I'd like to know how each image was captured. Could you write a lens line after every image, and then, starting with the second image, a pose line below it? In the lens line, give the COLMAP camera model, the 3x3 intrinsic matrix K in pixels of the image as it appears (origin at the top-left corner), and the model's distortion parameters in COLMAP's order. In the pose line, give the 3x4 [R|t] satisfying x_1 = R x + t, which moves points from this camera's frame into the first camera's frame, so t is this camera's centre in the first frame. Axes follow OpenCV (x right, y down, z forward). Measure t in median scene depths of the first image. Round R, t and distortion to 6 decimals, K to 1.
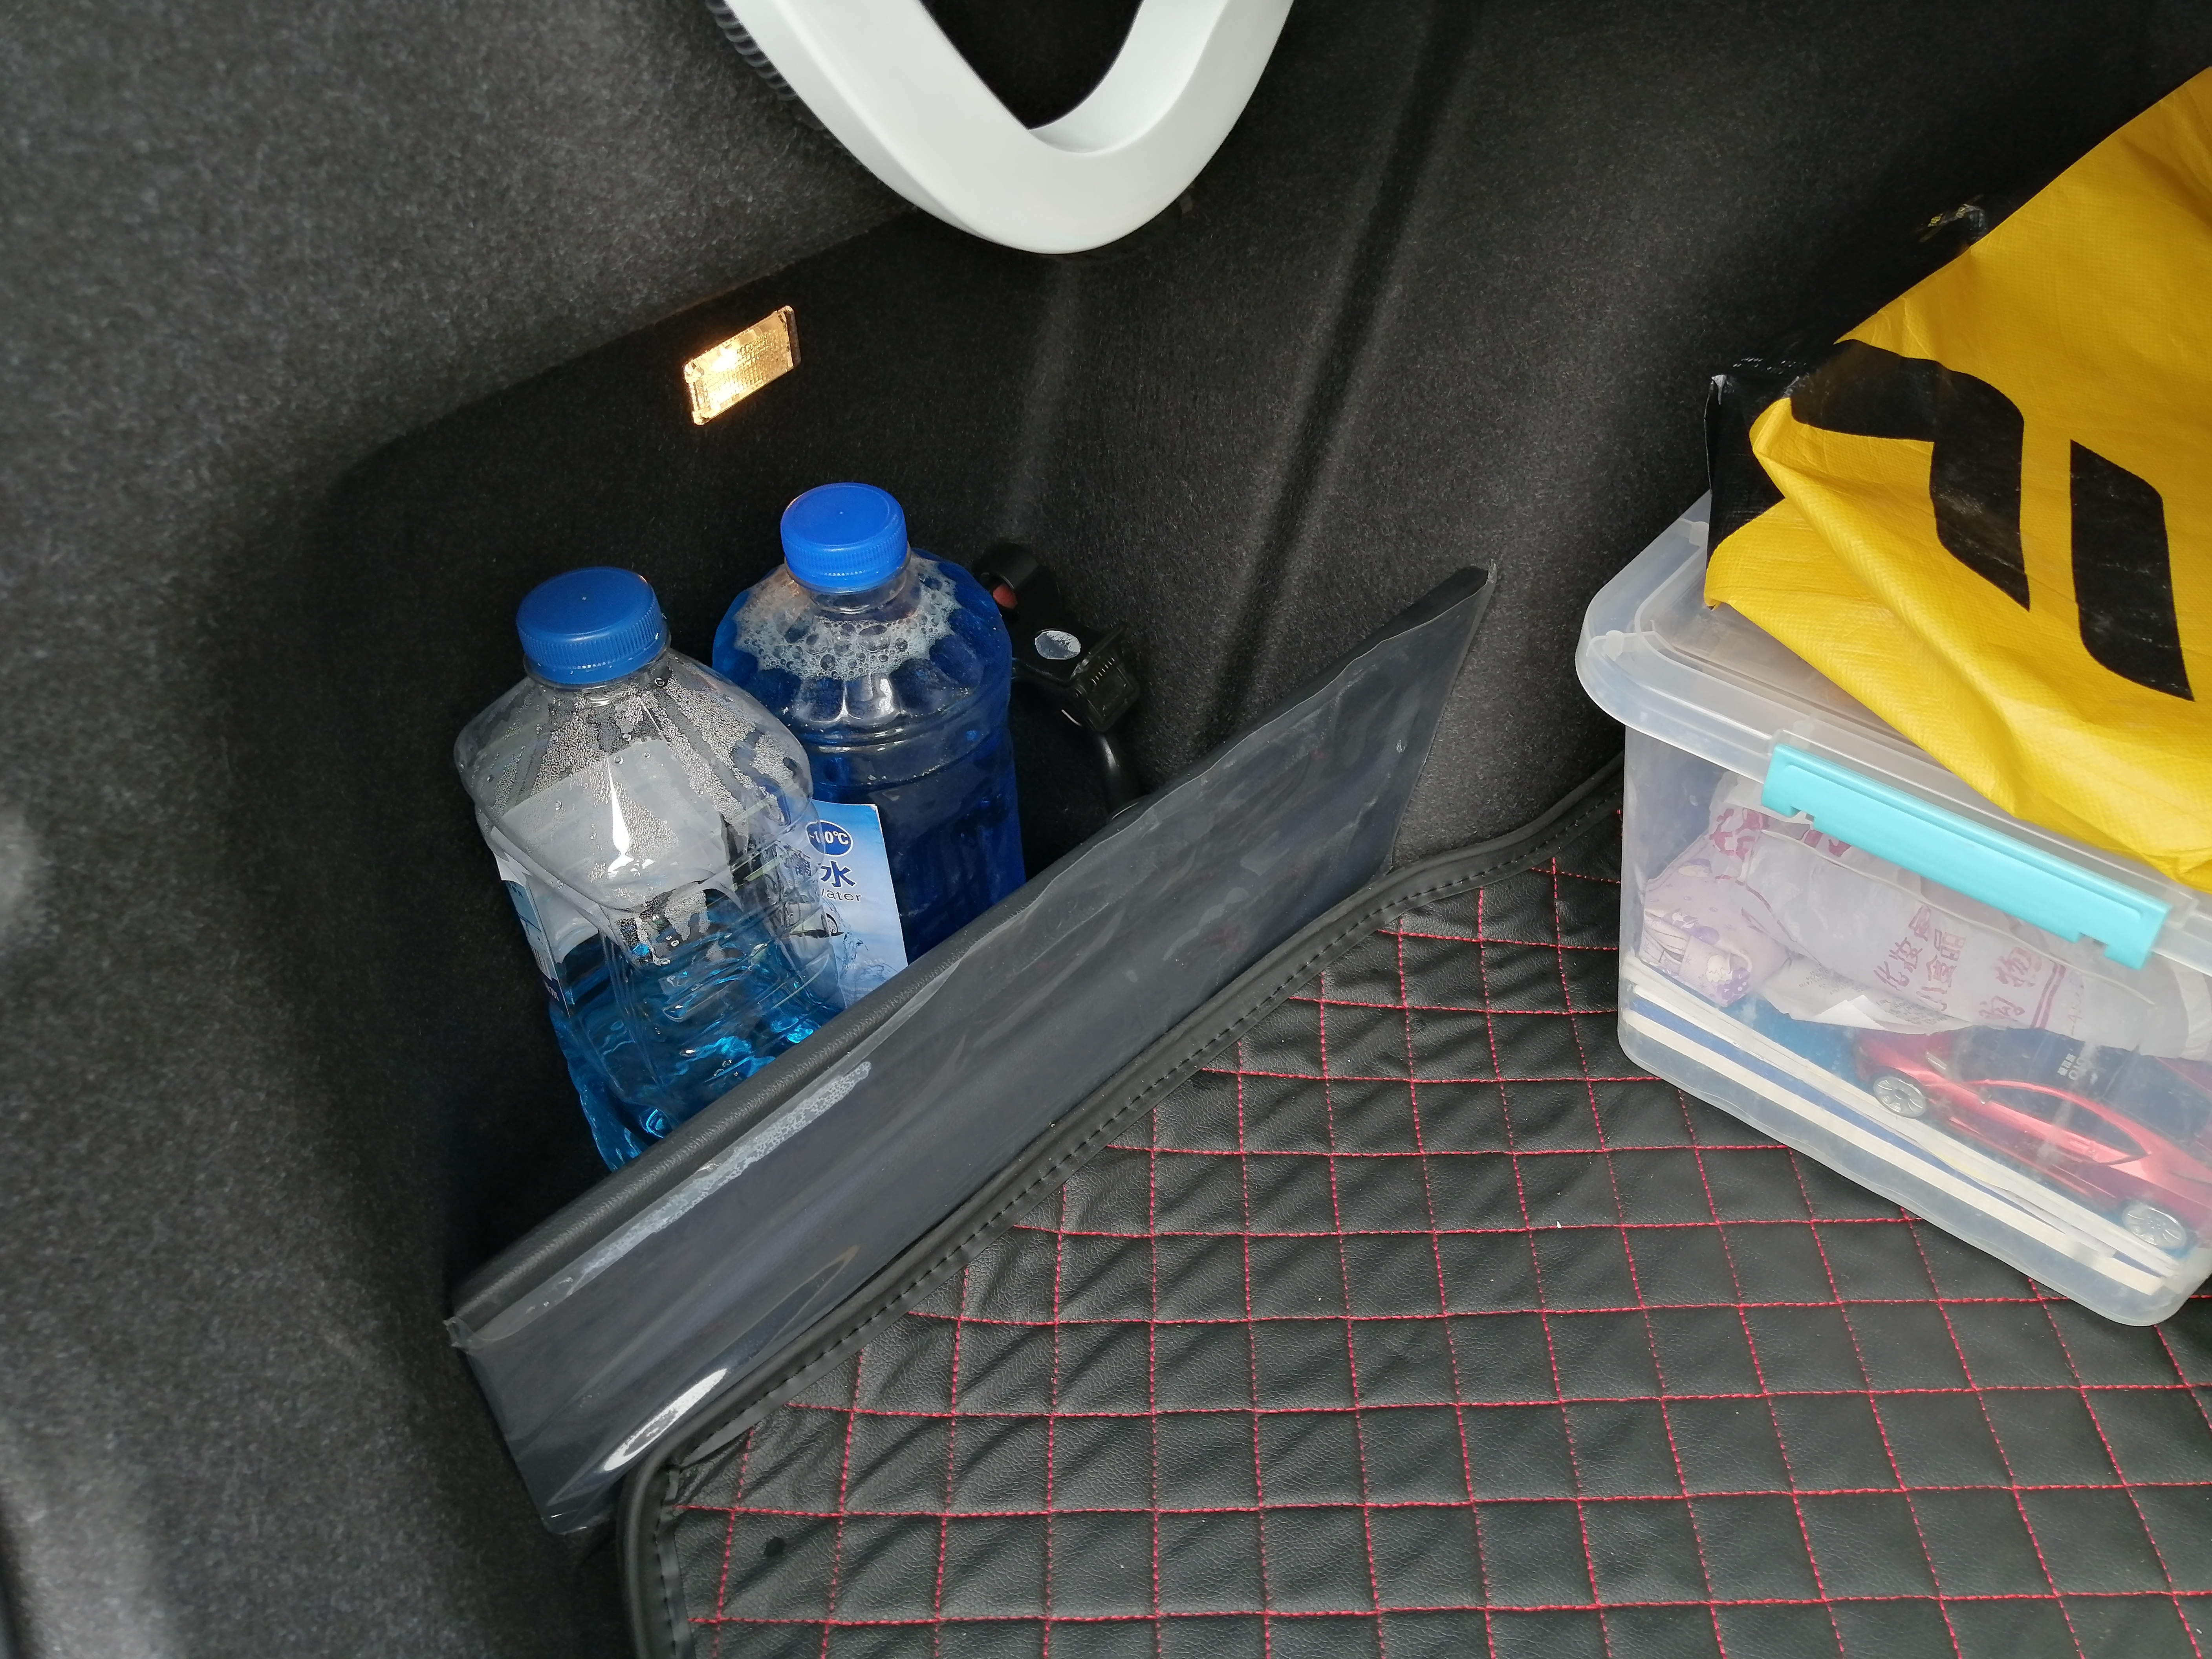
lens RADIAL K [[1747.1, 0, 1105.3], [0, 1747.1, 834.2], [0, 0, 1]] dist [-0.014687, 0.042849]
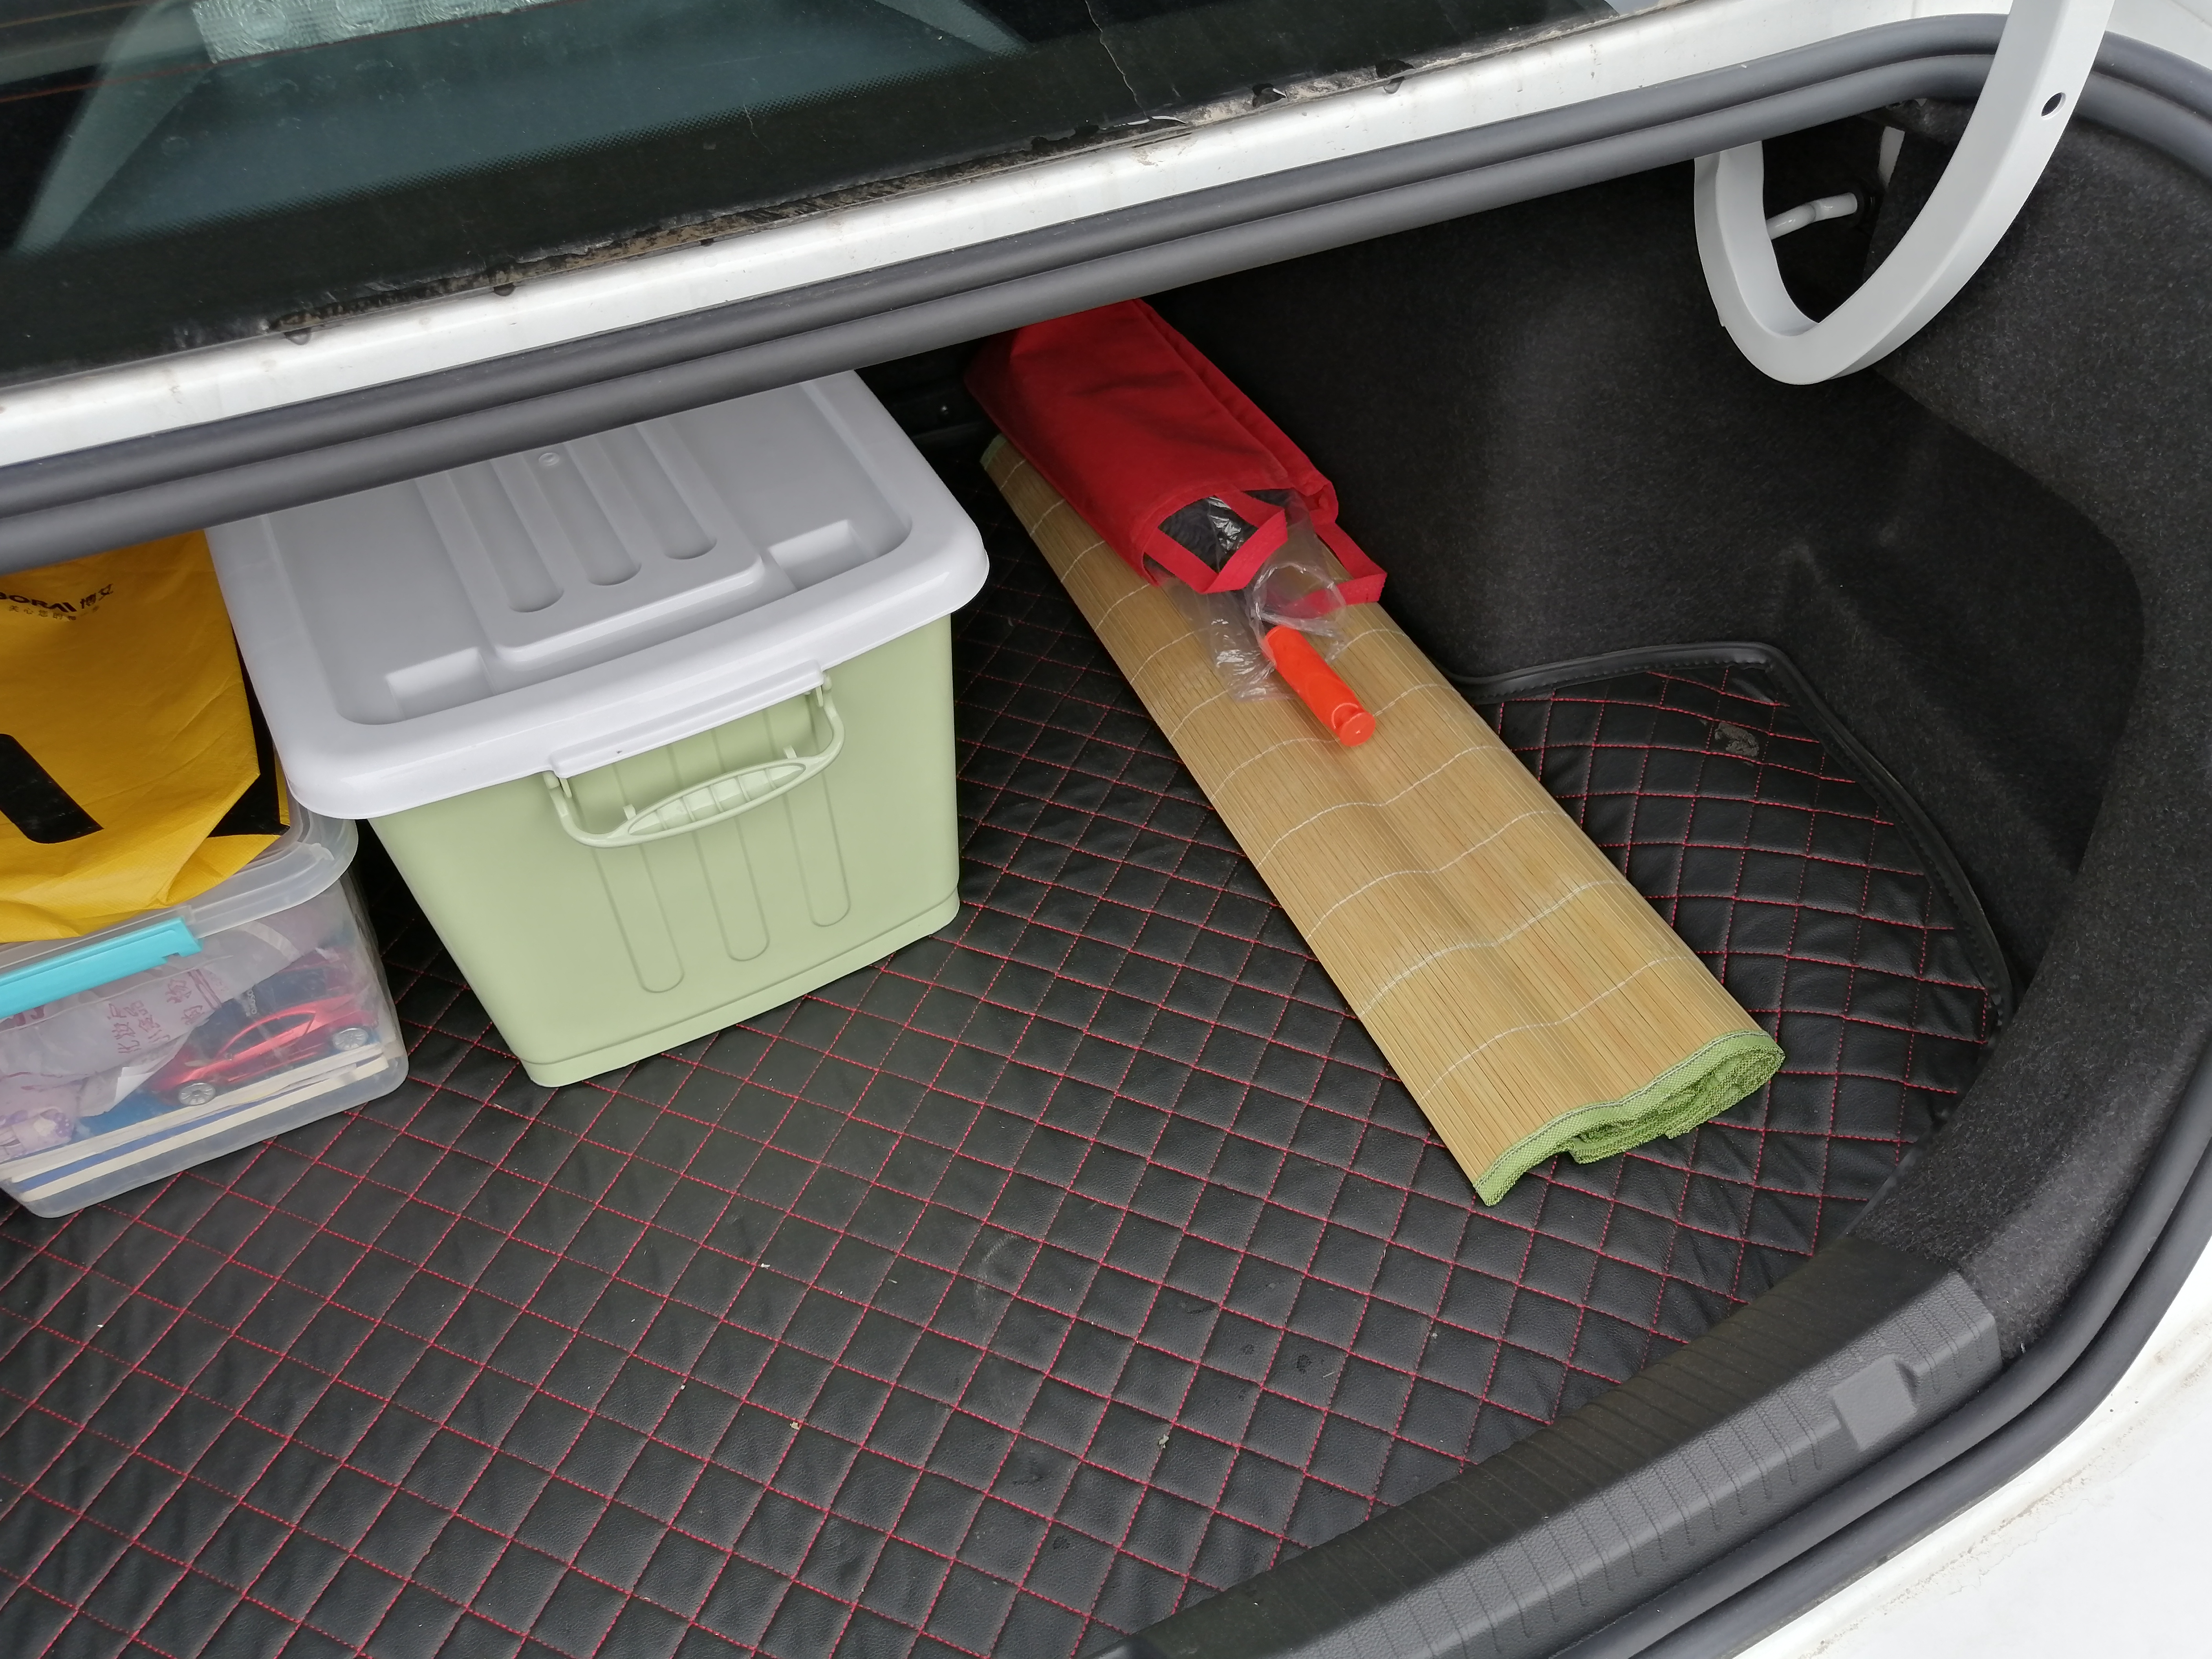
lens RADIAL K [[1747.1, 0, 1108.6], [0, 1747.1, 823.9], [0, 0, 1]] dist [-0.014687, 0.042849]
pose [[0.381615, -0.613900, 0.691011, -0.179453], [0.644432, 0.712639, 0.277224, 0.071162], [-0.662630, 0.339517, 0.667570, -0.712966]]
